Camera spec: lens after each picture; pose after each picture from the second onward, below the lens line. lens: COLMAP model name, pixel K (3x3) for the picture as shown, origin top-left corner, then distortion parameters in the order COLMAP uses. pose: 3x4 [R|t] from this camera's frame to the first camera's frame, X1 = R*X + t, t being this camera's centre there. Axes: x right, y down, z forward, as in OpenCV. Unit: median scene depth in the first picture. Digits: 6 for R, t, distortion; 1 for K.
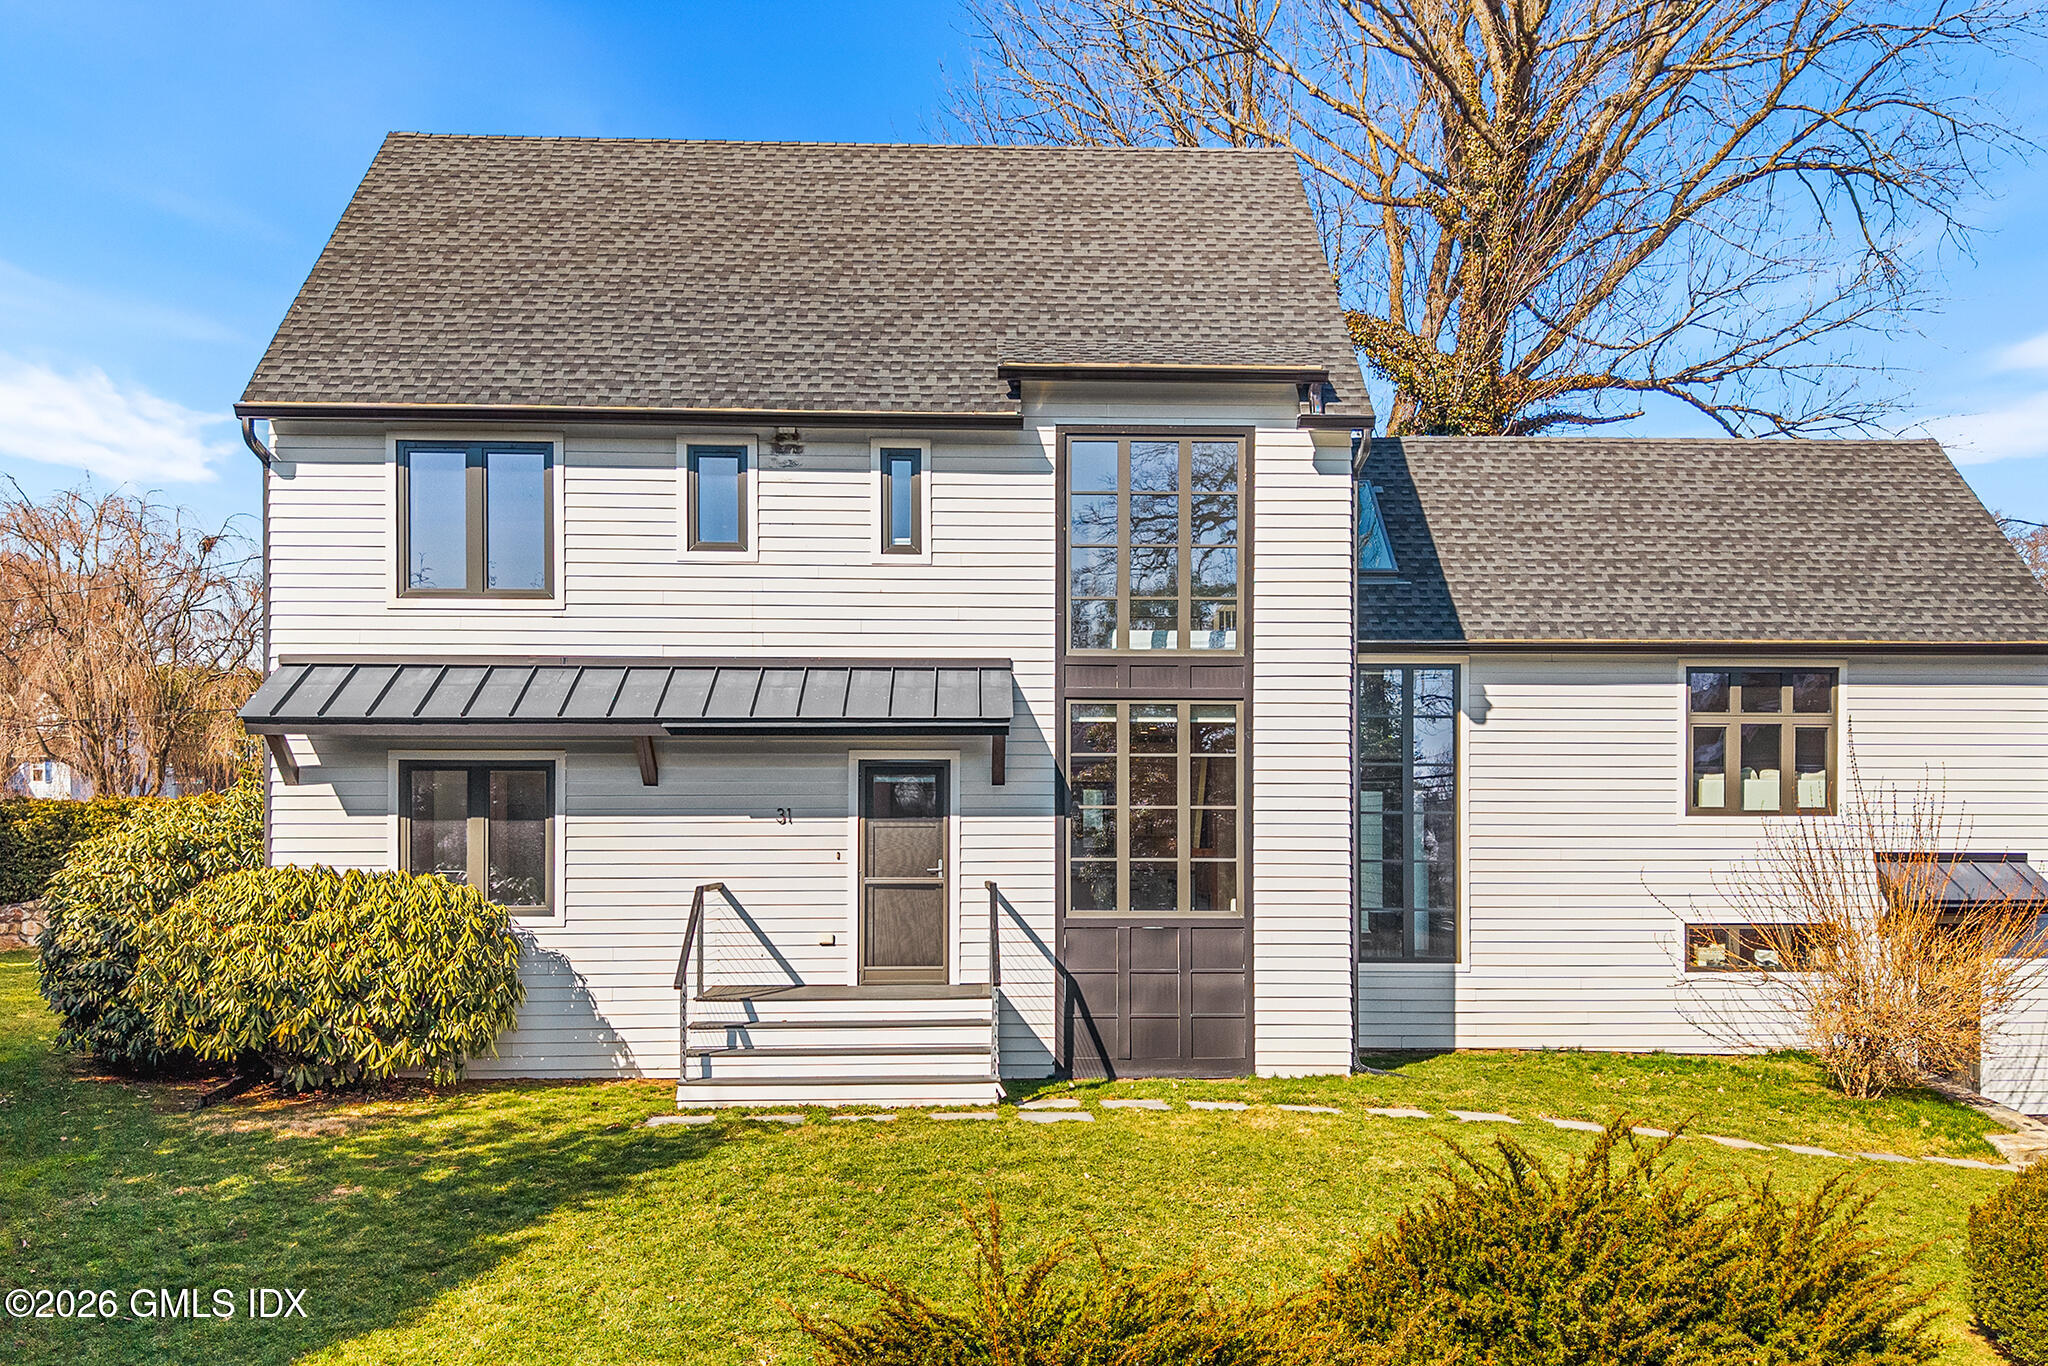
lens RADIAL K [[1780.2, 0, 1019.8], [0, 1780.2, 831.6], [0, 0, 1]] dist [0.026280, -0.118155]
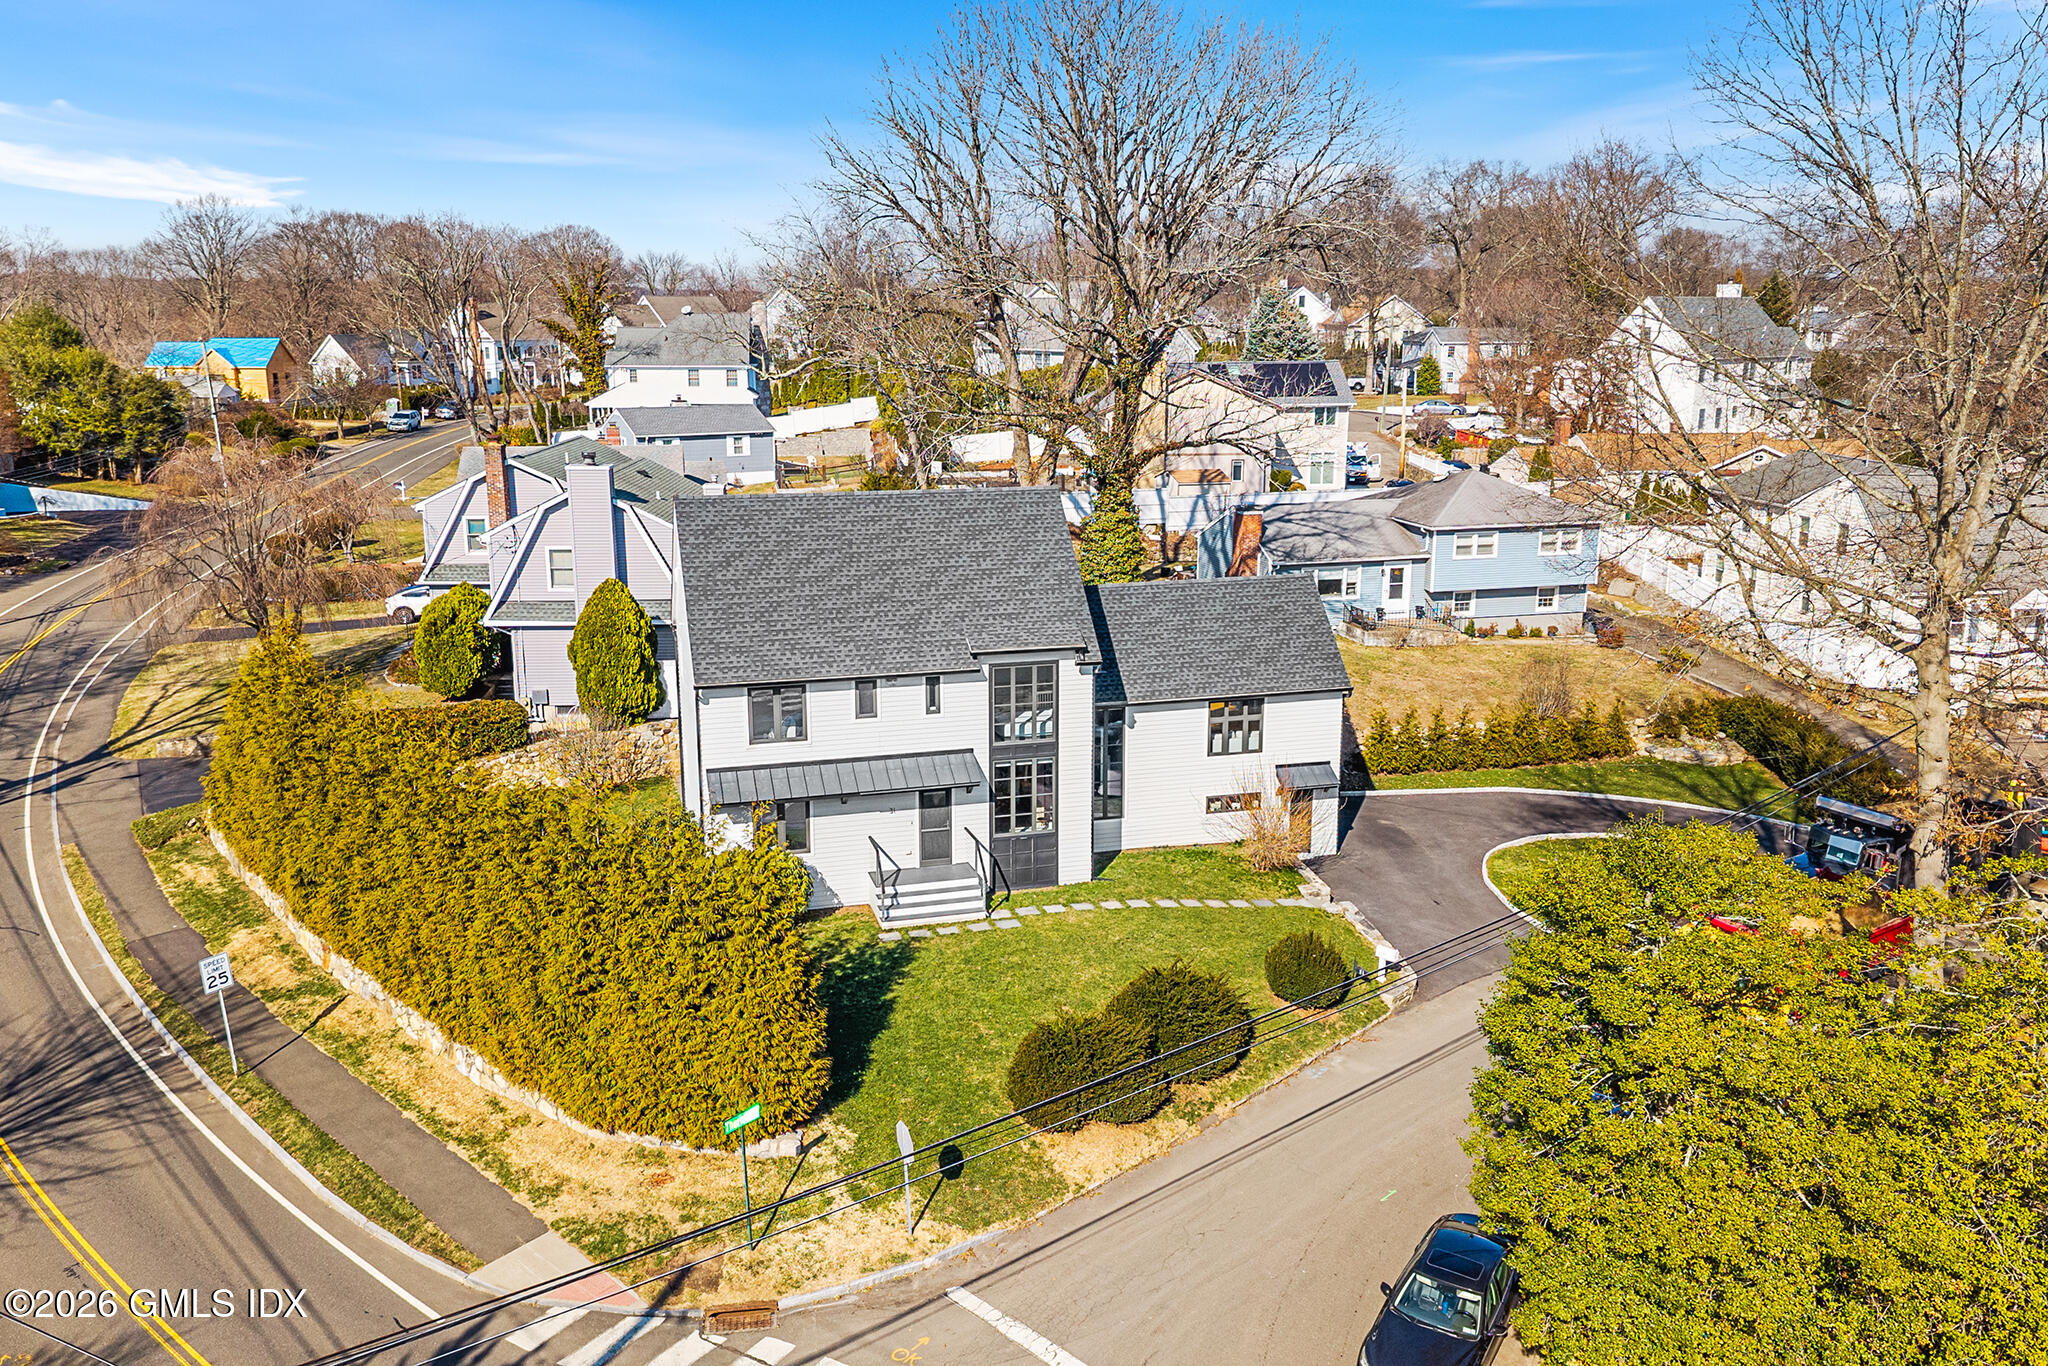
lens RADIAL K [[1661.2, 0, 1024.0], [0, 1661.2, 683.0], [0, 0, 1]] dist [0.030747, -0.001730]
pose [[0.974395, -0.054437, 0.218153, -0.461857], [0.002802, 0.973112, 0.230315, -0.753962], [-0.224825, -0.223807, 0.948348, -1.368055]]
